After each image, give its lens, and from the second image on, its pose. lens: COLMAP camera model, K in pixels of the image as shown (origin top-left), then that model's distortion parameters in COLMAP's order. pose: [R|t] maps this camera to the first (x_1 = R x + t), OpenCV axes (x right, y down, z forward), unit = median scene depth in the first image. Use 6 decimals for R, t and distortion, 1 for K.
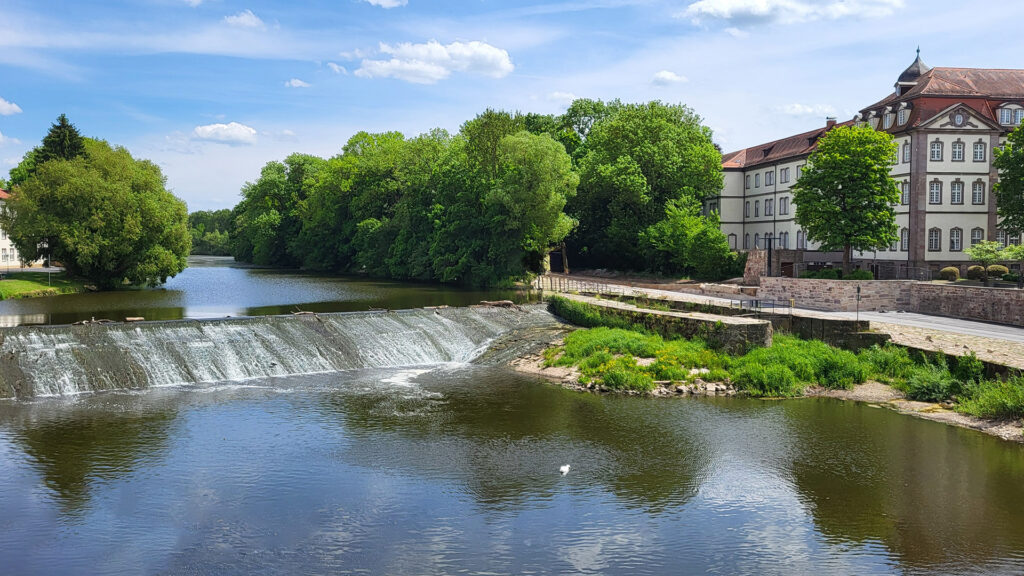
lens RADIAL K [[880.8, 0, 512.0], [0, 880.8, 288.0], [0, 0, 1]] dist [0.009995, 0.009266]
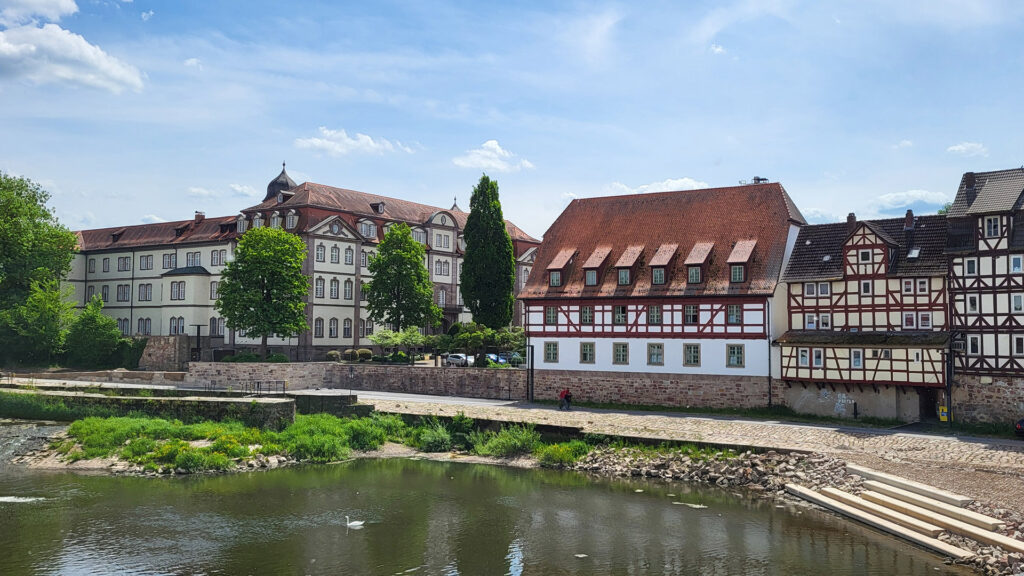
lens RADIAL K [[880.8, 0, 512.0], [0, 880.8, 288.0], [0, 0, 1]] dist [0.009995, 0.009266]
pose [[0.695725, 0.041210, 0.717125, -0.188321], [0.028724, 0.995958, -0.085099, -0.000064], [-0.717734, 0.079804, 0.691730, -0.002318]]
